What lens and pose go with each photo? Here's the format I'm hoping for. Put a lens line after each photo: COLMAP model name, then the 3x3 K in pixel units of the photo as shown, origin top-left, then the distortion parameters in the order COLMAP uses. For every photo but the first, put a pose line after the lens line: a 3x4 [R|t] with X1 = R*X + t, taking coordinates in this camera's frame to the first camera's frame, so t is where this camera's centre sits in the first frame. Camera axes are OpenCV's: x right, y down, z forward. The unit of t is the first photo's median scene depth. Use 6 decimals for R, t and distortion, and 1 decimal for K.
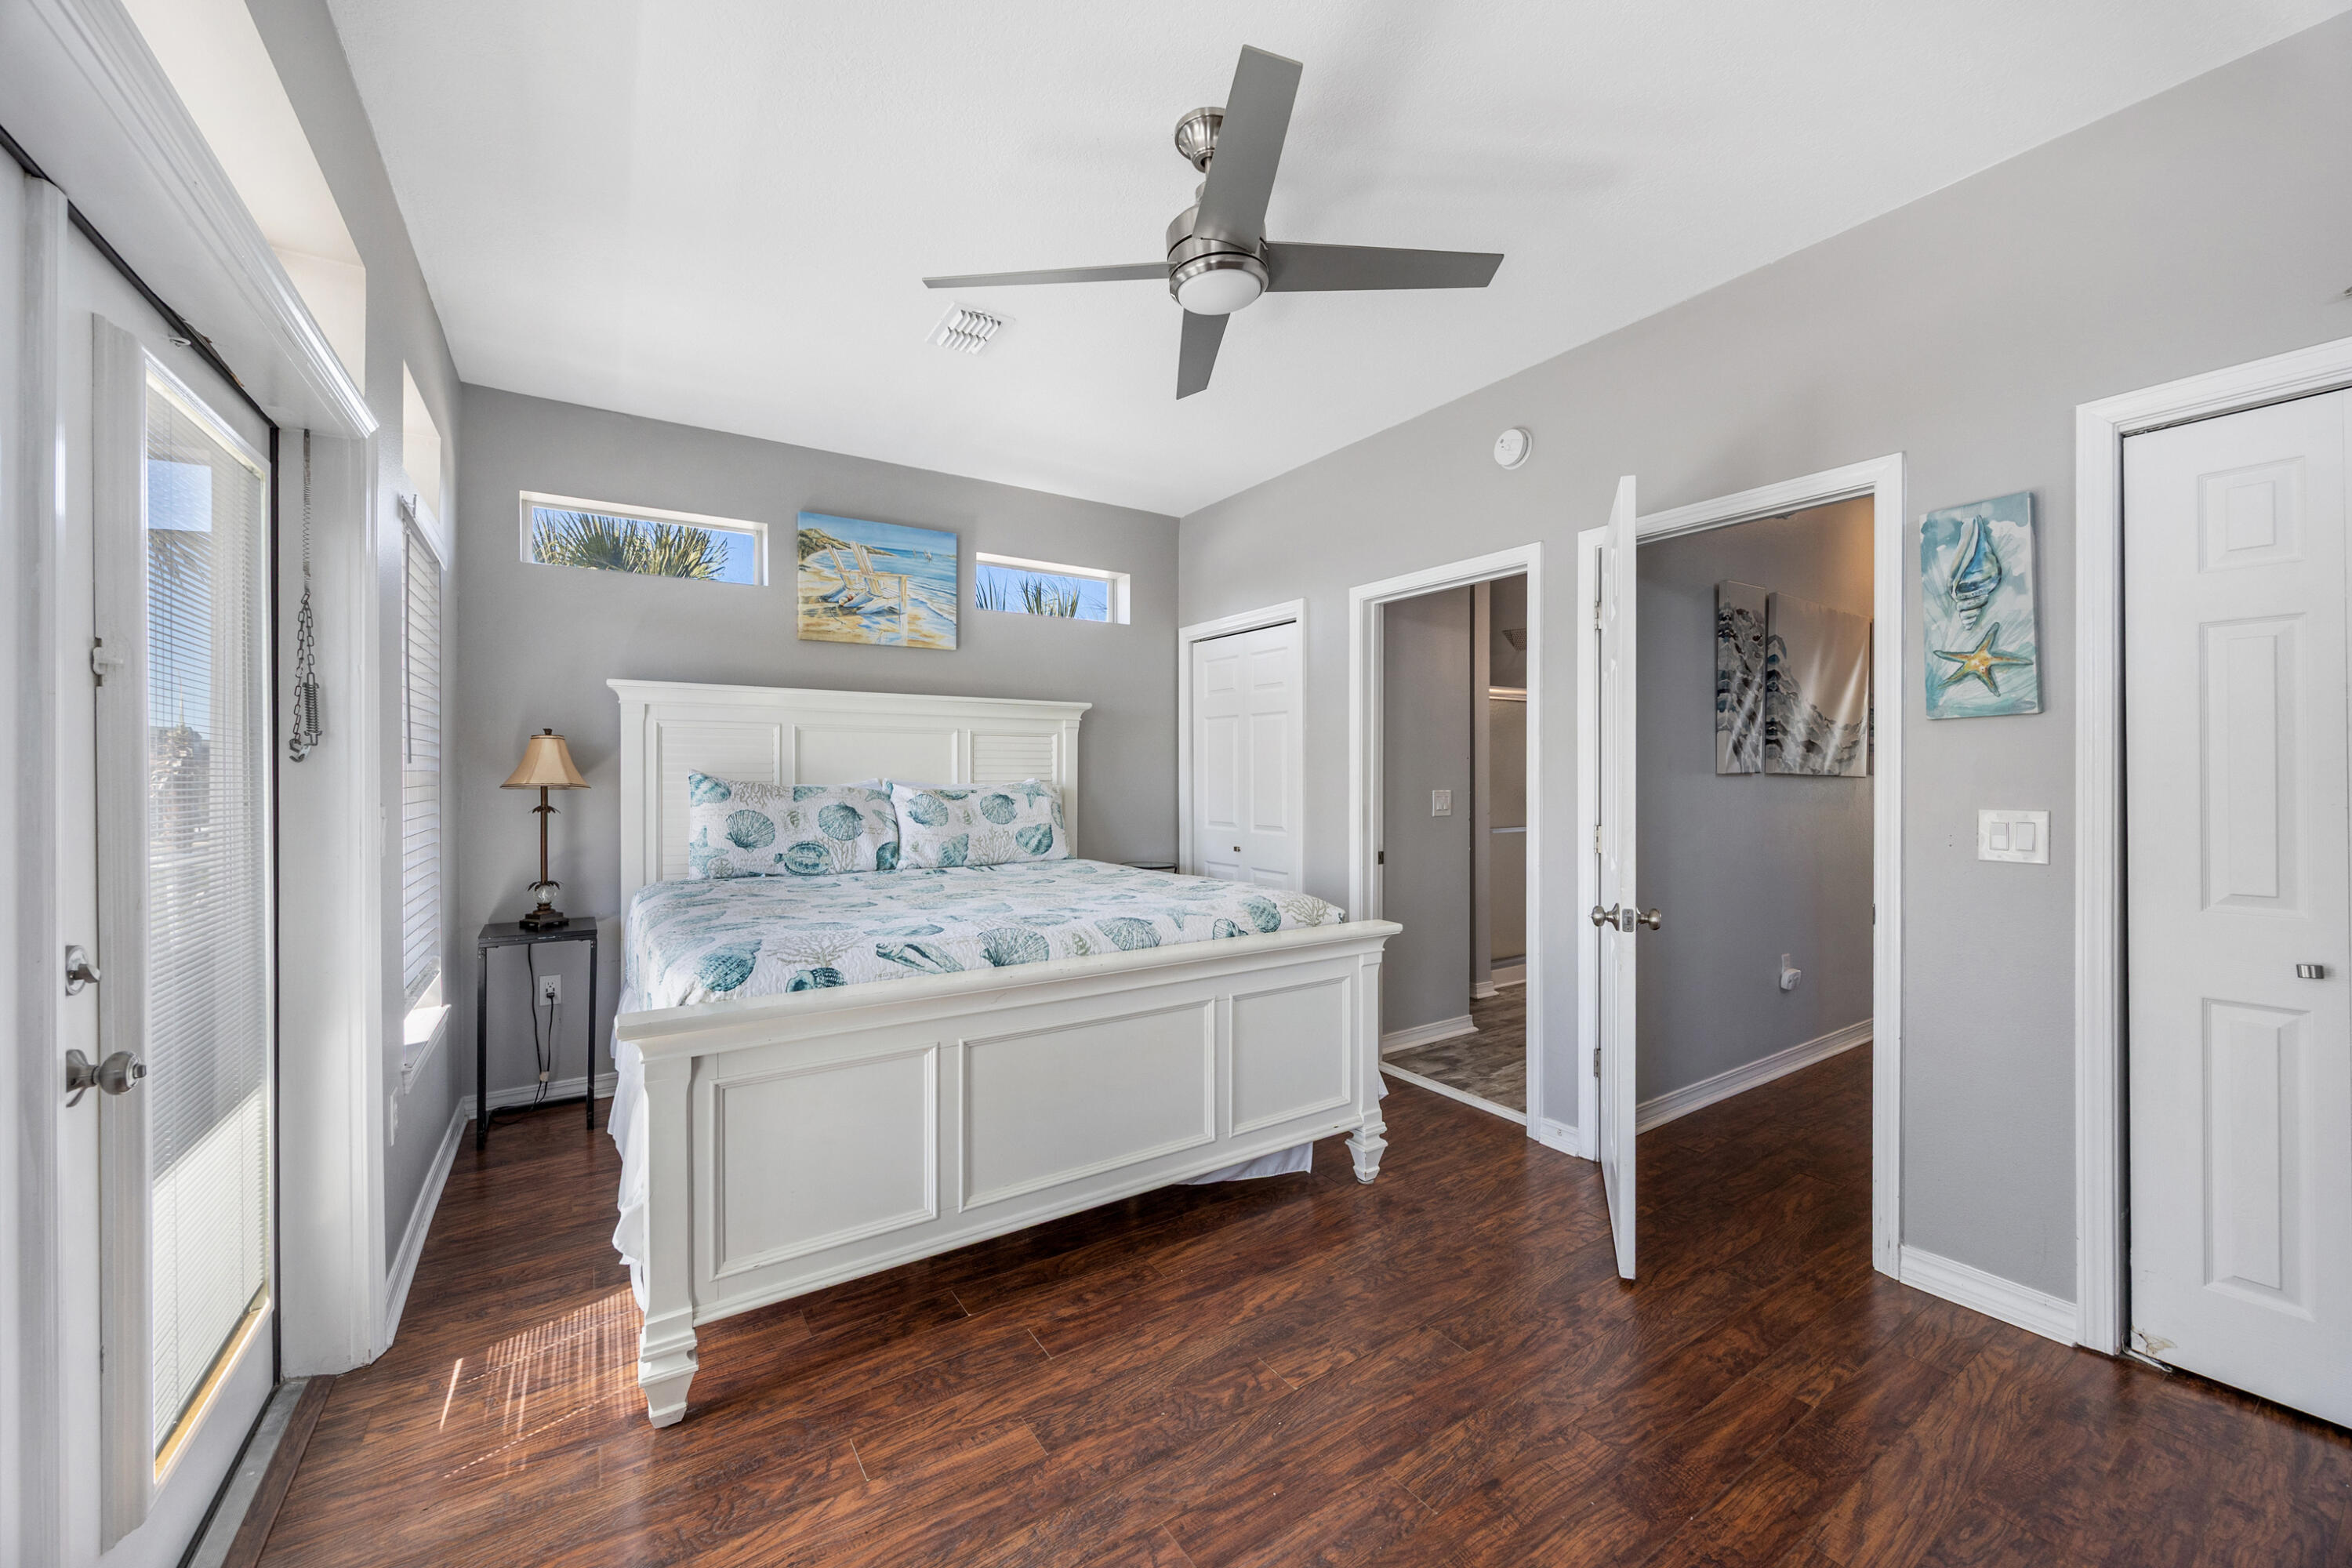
lens RADIAL K [[906.7, 0, 1155.6], [0, 906.7, 780.0], [0, 0, 1]] dist [-0.003280, 0.000498]
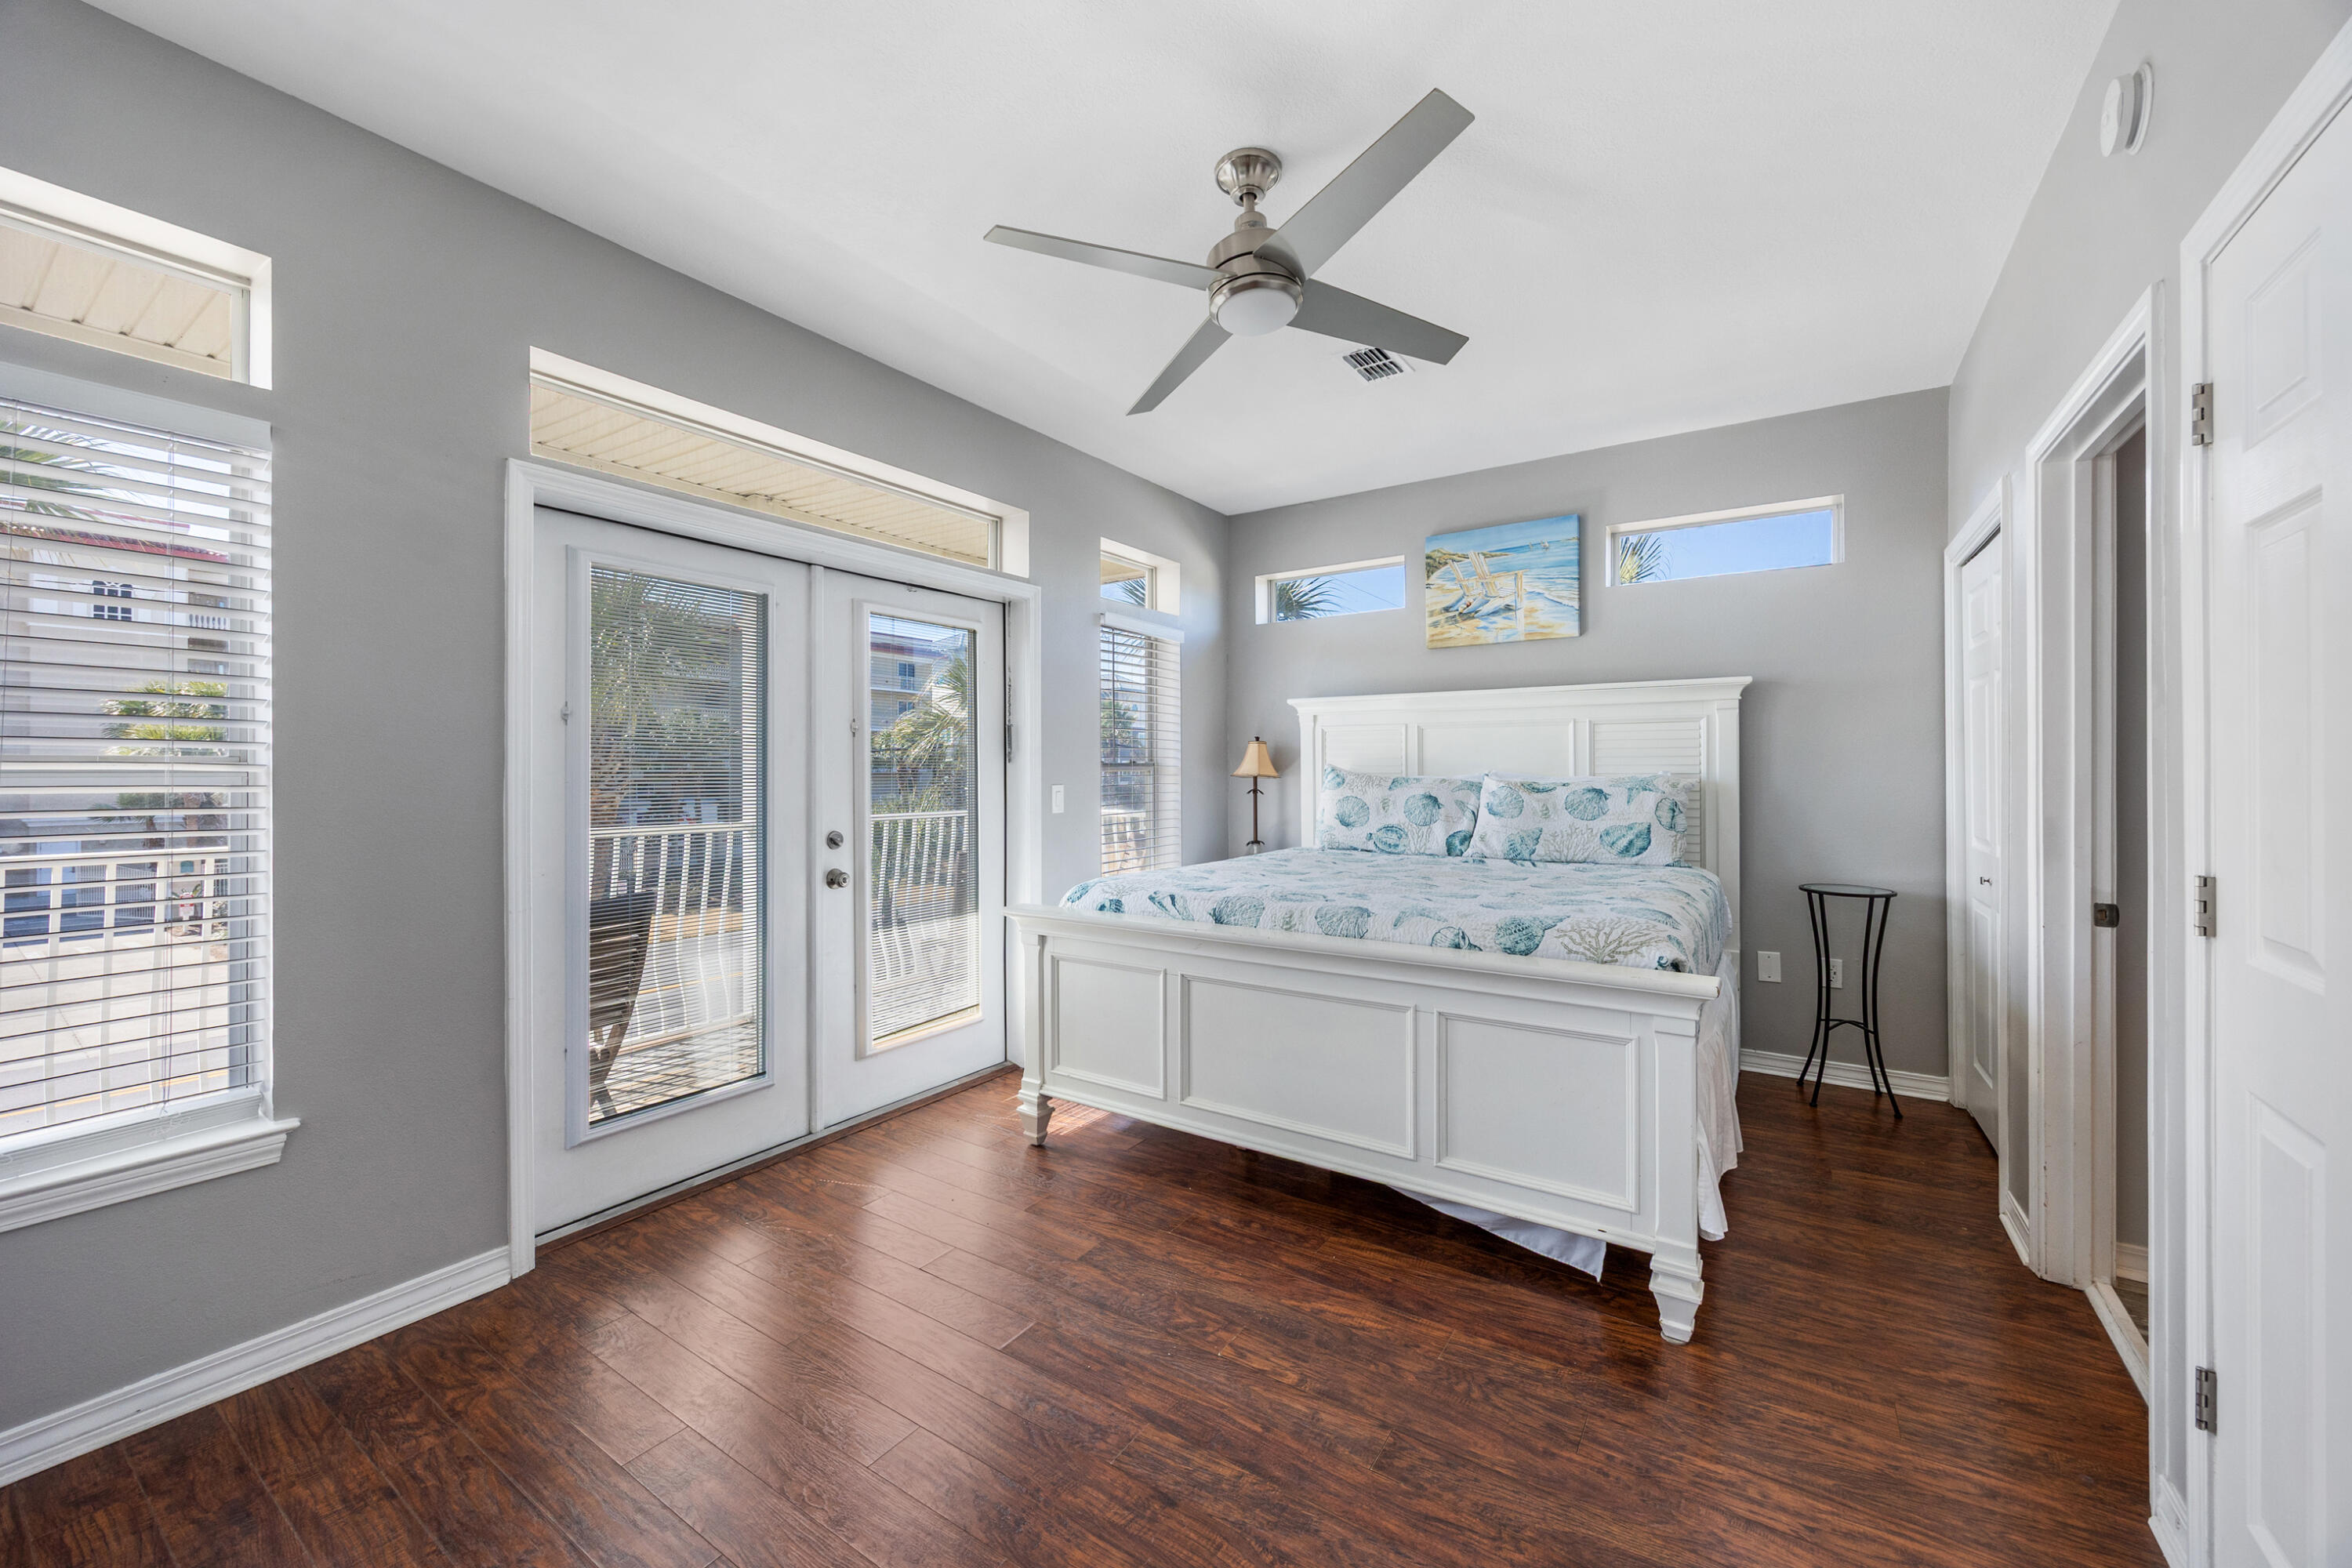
lens RADIAL K [[906.7, 0, 1184.8], [0, 906.7, 768.7], [0, 0, 1]] dist [-0.003280, 0.000498]
pose [[0.391114, -0.001008, -0.920342, 0.616995], [-0.000415, 0.999999, -0.001271, -0.003009], [0.920342, 0.000880, 0.391113, 0.308149]]
